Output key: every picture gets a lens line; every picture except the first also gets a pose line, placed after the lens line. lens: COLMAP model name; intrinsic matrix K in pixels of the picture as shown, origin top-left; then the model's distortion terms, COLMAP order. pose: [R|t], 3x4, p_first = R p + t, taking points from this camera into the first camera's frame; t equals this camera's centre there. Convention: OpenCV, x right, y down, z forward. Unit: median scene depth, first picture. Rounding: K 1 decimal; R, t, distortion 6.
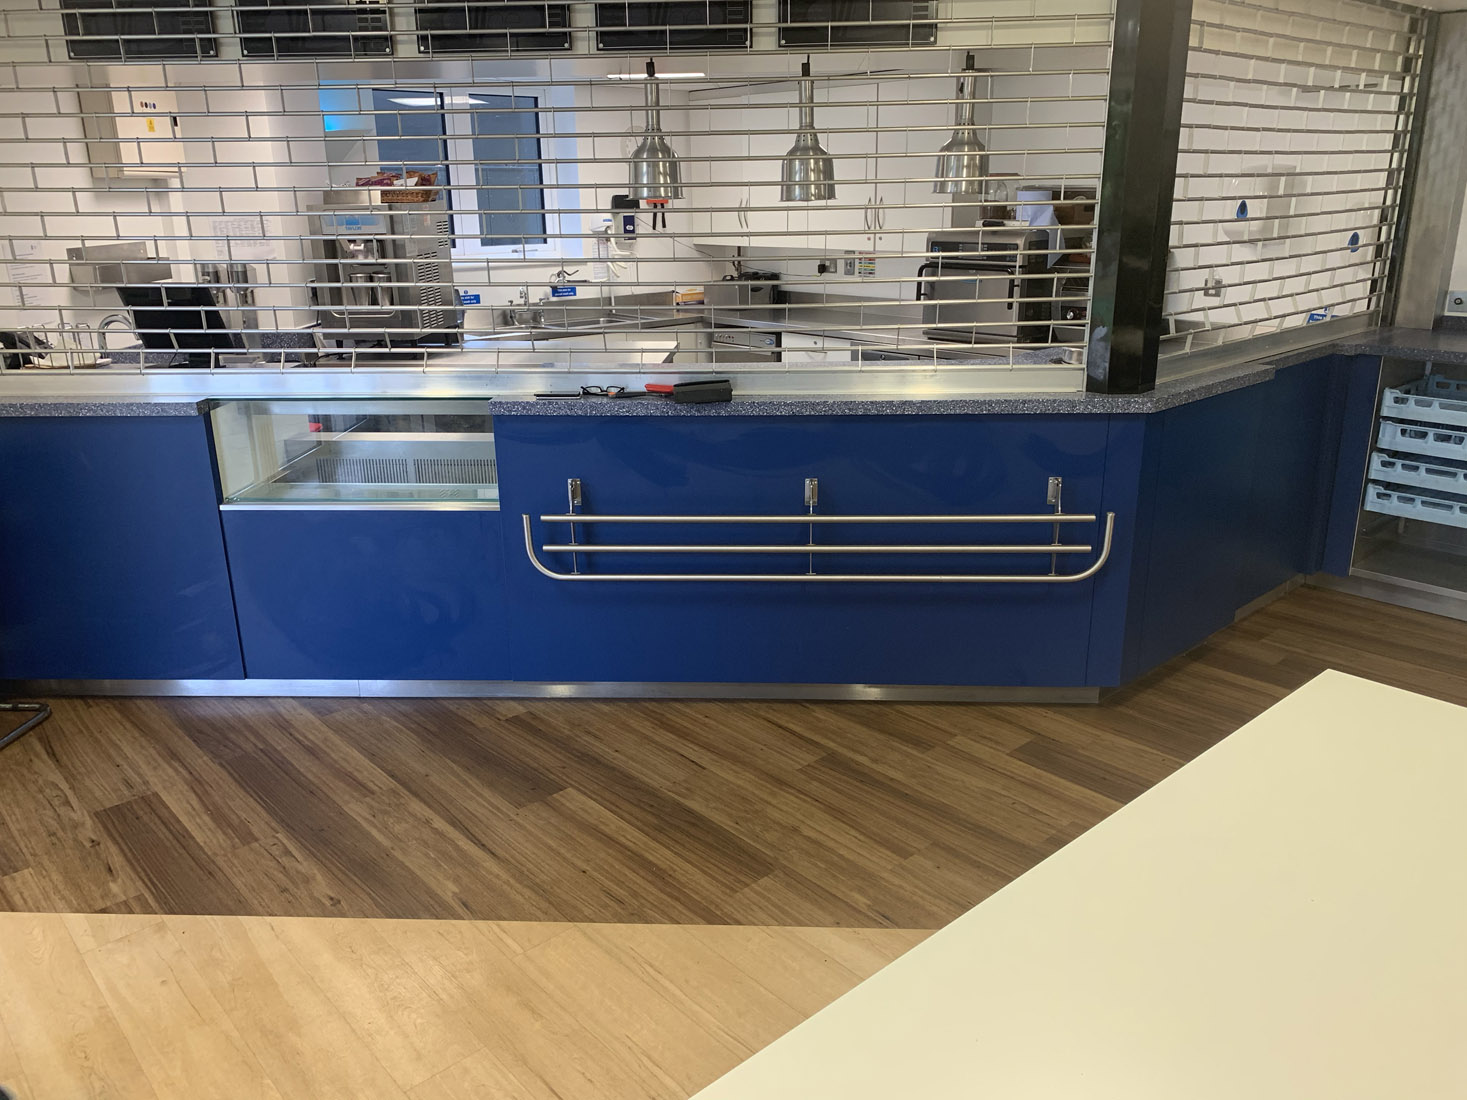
lens RADIAL K [[1117.1, 0, 733.5], [0, 1117.1, 550.0], [0, 0, 1]] dist [0.017890, -0.004811]
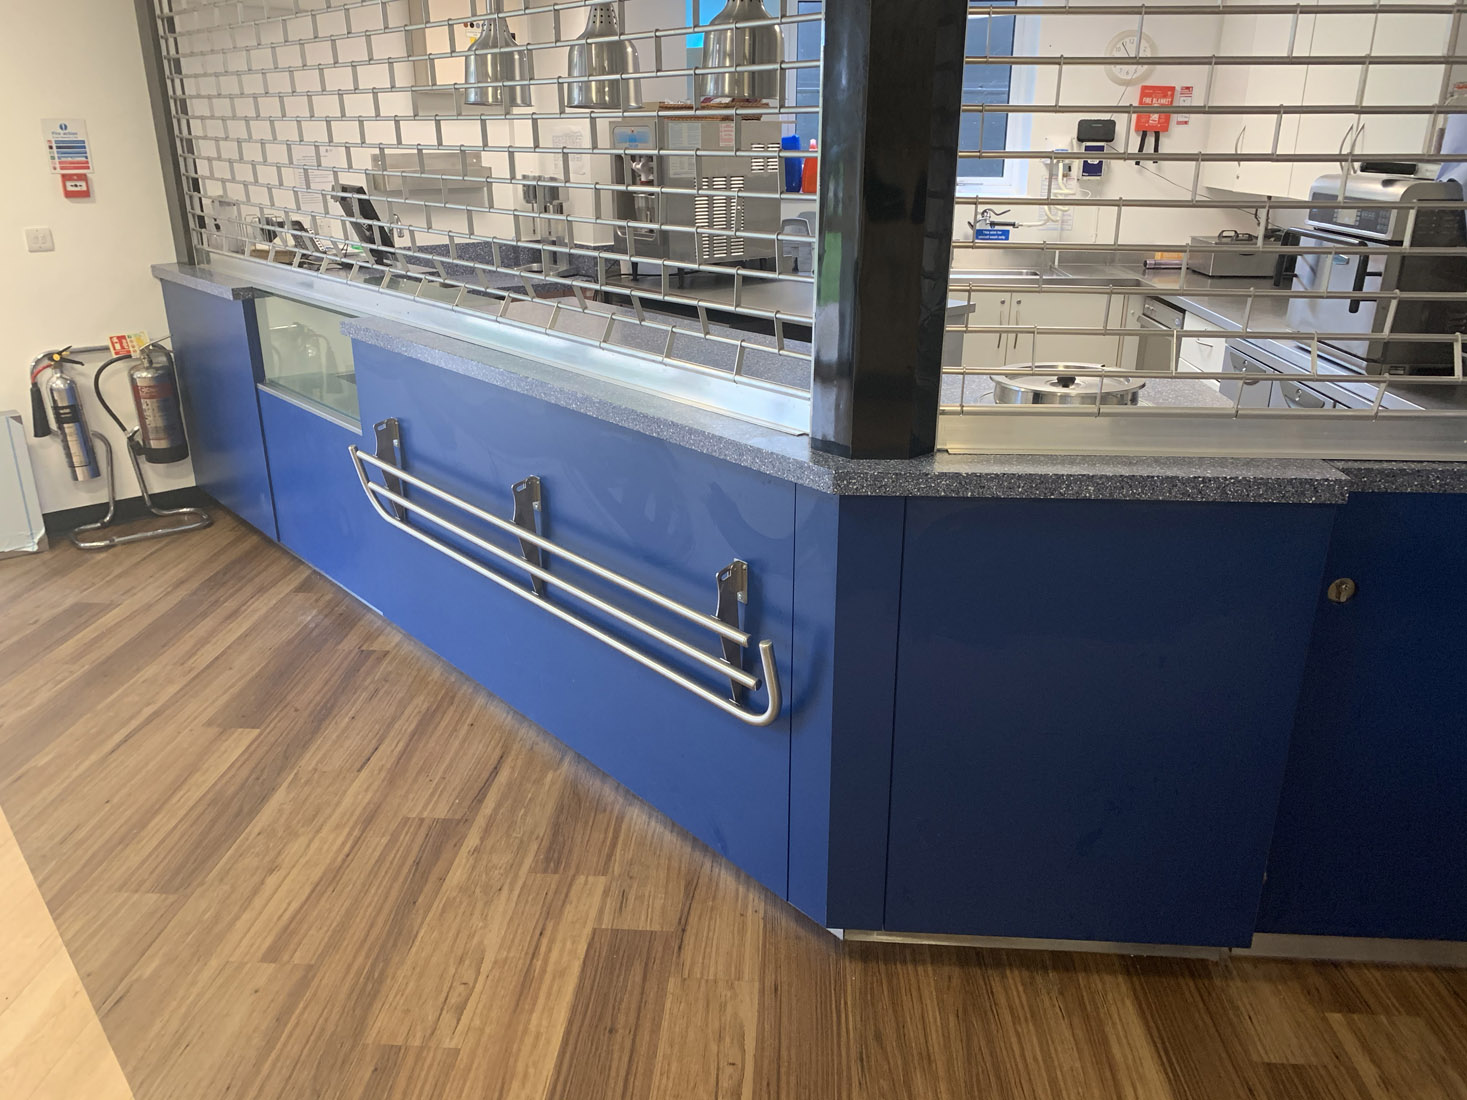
lens RADIAL K [[1129.4, 0, 736.8], [0, 1129.4, 546.7], [0, 0, 1]] dist [0.002134, -0.005823]
pose [[0.689412, 0.266054, -0.673740, 0.655543], [-0.234128, 0.962026, 0.140321, -0.148734], [0.685489, 0.061002, 0.725523, 0.501318]]
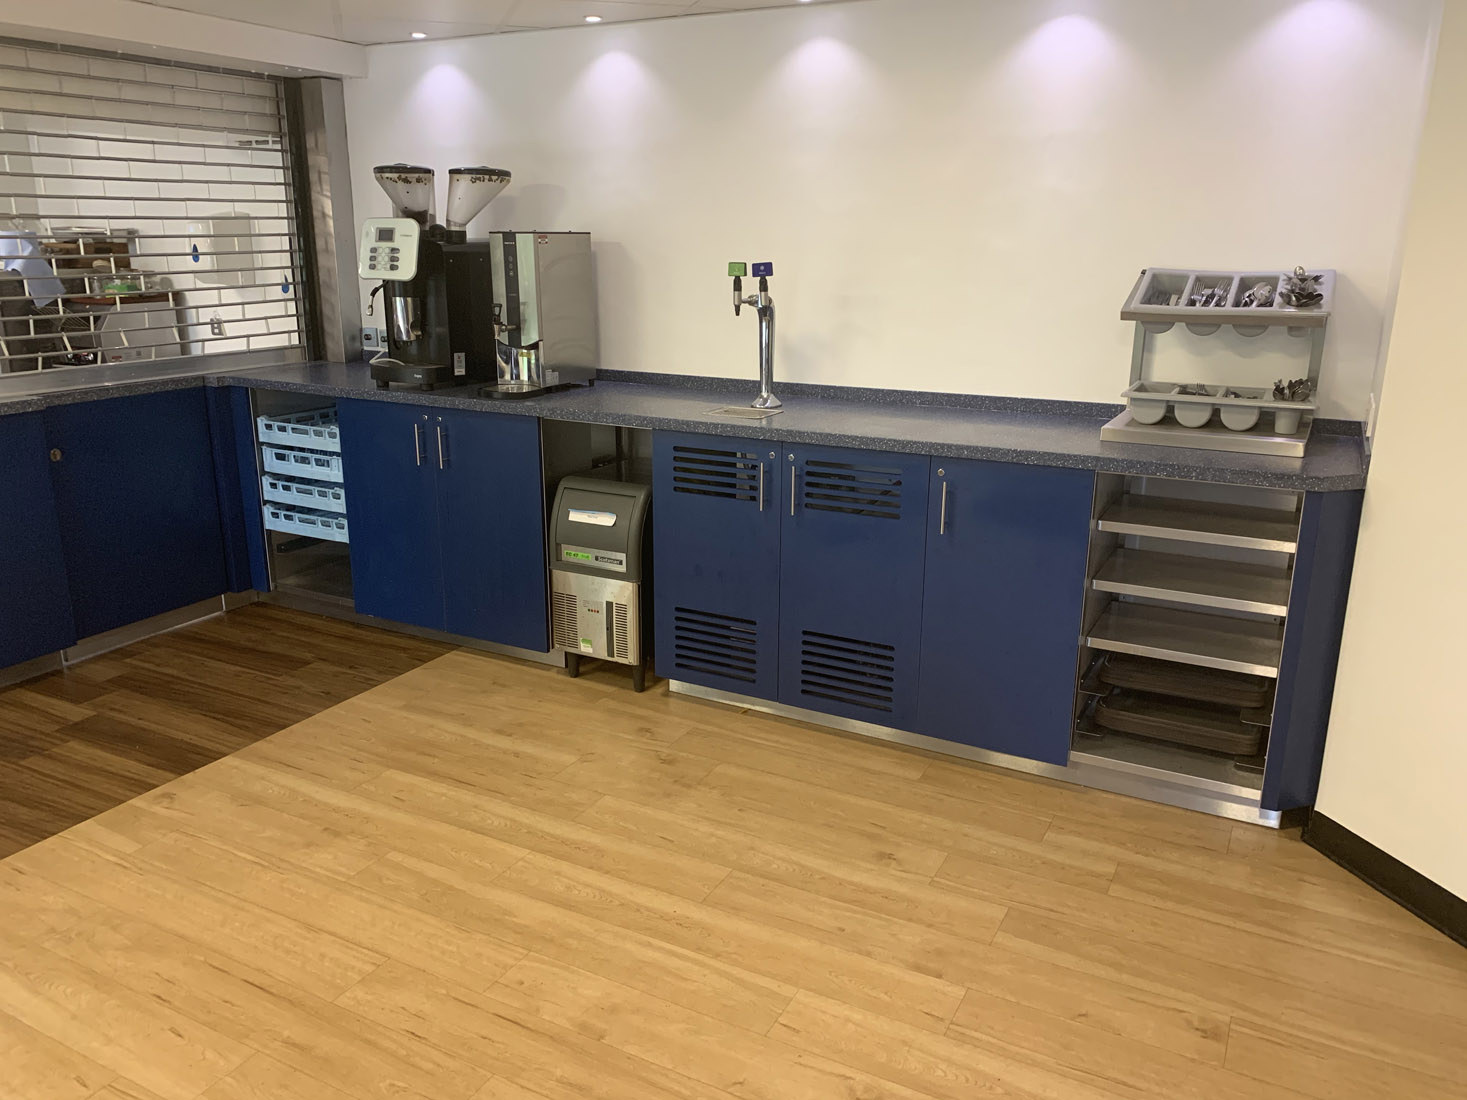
lens RADIAL K [[1134.1, 0, 739.0], [0, 1134.1, 564.7], [0, 0, 1]] dist [0.028394, -0.083732]
pose [[0.939789, -0.077095, 0.332945, 0.757250], [0.085718, 0.996256, -0.011264, 0.060304], [-0.330830, 0.039125, 0.942879, -0.216329]]
